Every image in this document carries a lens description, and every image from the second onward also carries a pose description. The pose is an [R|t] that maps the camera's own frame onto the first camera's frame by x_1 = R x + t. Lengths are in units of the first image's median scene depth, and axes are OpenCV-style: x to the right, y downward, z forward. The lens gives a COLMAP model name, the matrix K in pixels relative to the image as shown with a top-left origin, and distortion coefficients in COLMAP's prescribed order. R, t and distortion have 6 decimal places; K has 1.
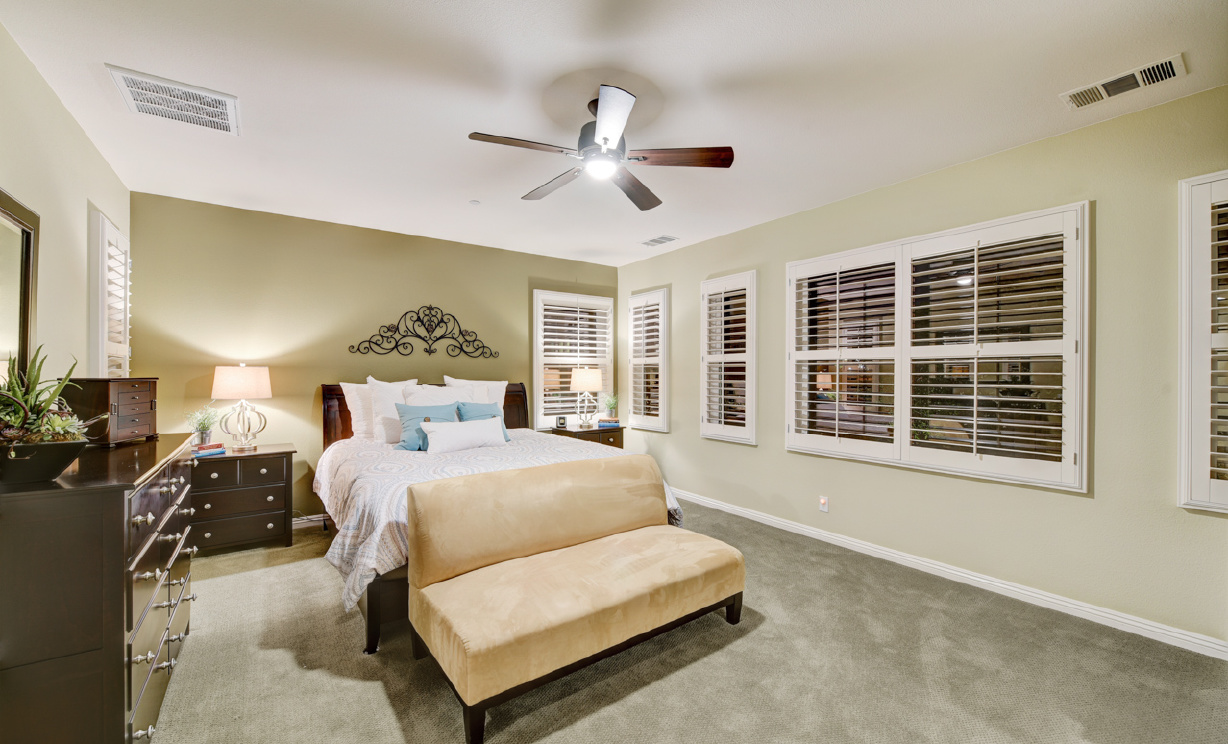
lens RADIAL K [[485.3, 0, 596.8], [0, 485.3, 369.0], [0, 0, 1]] dist [-0.004027, -0.000250]
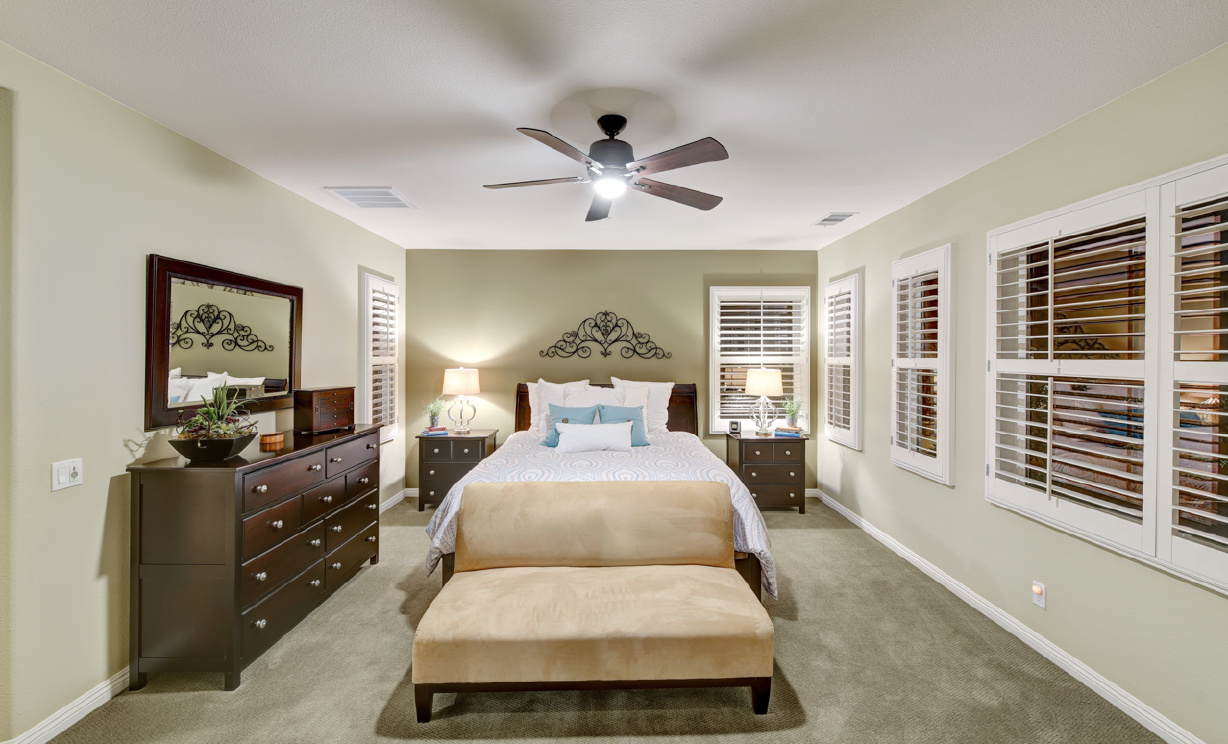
lens RADIAL K [[485.3, 0, 595.8], [0, 485.3, 348.9], [0, 0, 1]] dist [-0.004027, -0.000250]
pose [[0.821406, -0.009778, -0.570260, 0.306632], [0.007141, 0.999951, -0.006859, -0.046420], [0.570299, 0.001562, 0.821435, 0.104681]]
